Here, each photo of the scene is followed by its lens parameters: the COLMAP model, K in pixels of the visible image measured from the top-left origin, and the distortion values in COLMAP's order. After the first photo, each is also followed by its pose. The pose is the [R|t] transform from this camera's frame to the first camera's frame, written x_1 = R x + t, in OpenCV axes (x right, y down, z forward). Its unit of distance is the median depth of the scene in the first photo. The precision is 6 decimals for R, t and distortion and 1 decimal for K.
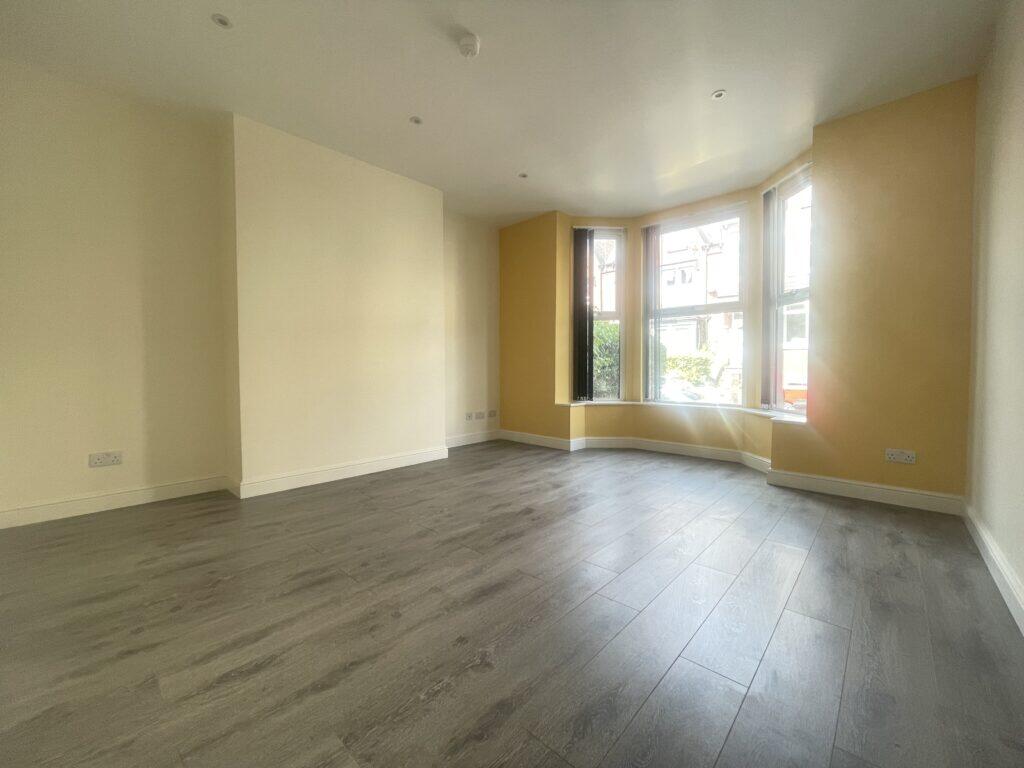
lens RADIAL K [[416.0, 0, 513.9], [0, 416.0, 383.1], [0, 0, 1]] dist [0.003314, 0.001804]
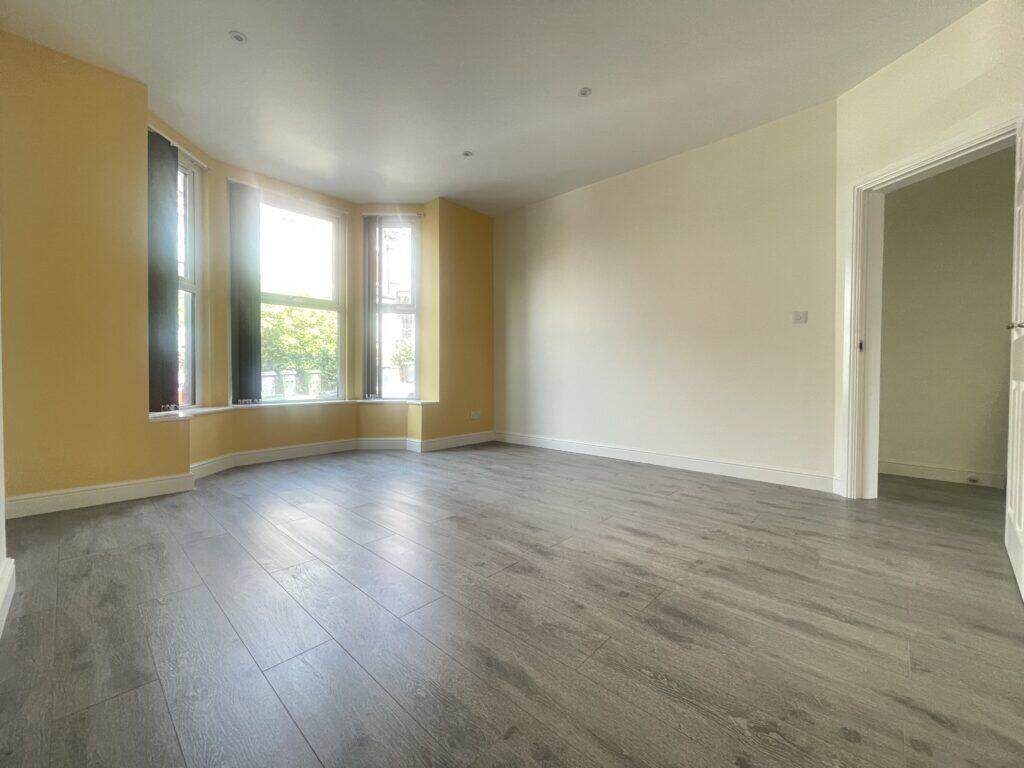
lens RADIAL K [[416.0, 0, 513.8], [0, 416.0, 378.0], [0, 0, 1]] dist [0.003314, 0.001804]
pose [[-0.003353, -0.011023, 0.999934, -1.285110], [0.035897, 0.999293, 0.011136, 0.013417], [-0.999350, 0.035932, -0.002954, 1.348191]]
